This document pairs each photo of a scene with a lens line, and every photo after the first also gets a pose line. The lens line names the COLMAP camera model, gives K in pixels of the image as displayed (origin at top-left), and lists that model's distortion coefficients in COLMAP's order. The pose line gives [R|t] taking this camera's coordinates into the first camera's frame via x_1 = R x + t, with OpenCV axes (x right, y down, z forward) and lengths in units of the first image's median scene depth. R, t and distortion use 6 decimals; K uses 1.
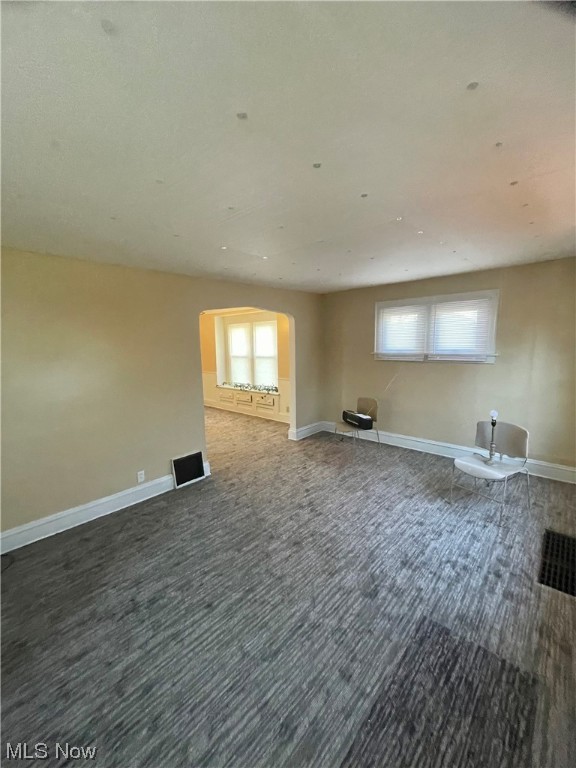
lens RADIAL K [[313.8, 0, 289.3], [0, 313.8, 383.4], [0, 0, 1]] dist [-0.001960, -0.000600]
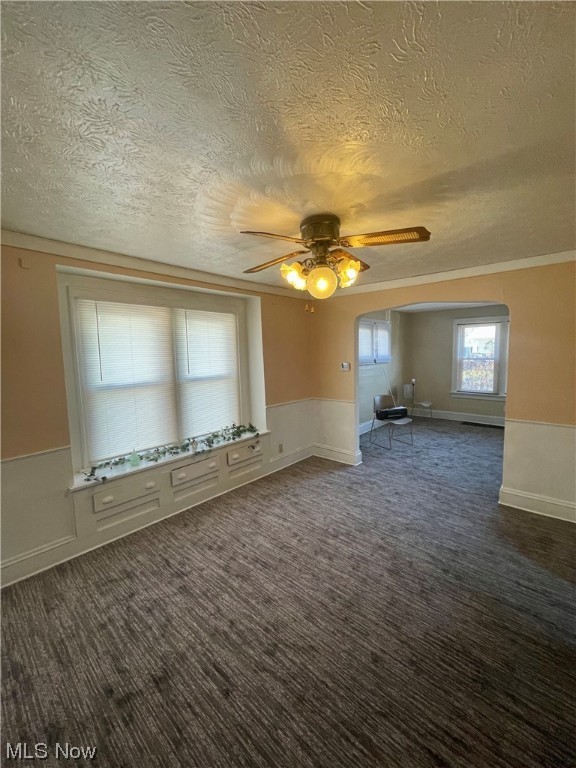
lens RADIAL K [[313.8, 0, 289.3], [0, 313.8, 383.4], [0, 0, 1]] dist [-0.001960, -0.000600]
pose [[-0.011884, -0.068577, 0.997575, -0.614886], [0.165278, 0.983788, 0.069599, -0.090677], [-0.986175, 0.165704, -0.000357, 0.884456]]
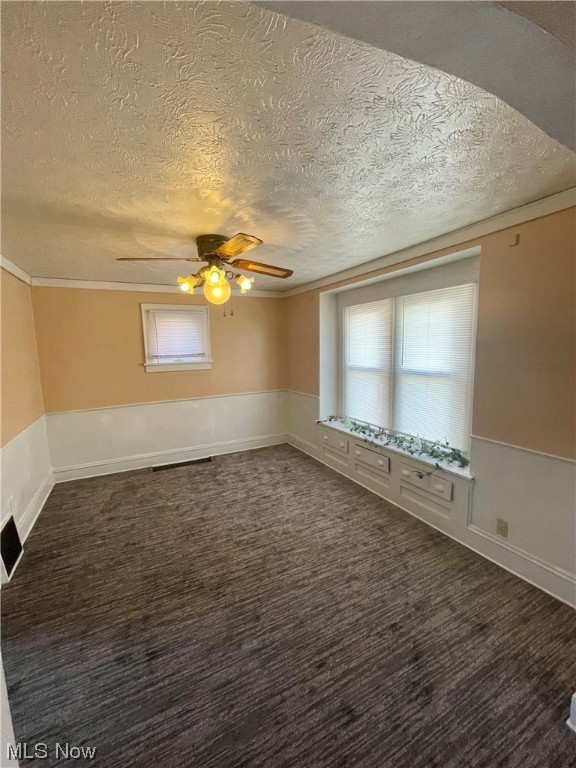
lens RADIAL K [[313.8, 0, 289.3], [0, 313.8, 383.4], [0, 0, 1]] dist [-0.001960, -0.000600]
pose [[0.934245, 0.044000, -0.353906, -0.102066], [-0.046908, 0.998899, 0.000361, -0.062193], [0.353532, 0.016264, 0.935281, 0.539703]]
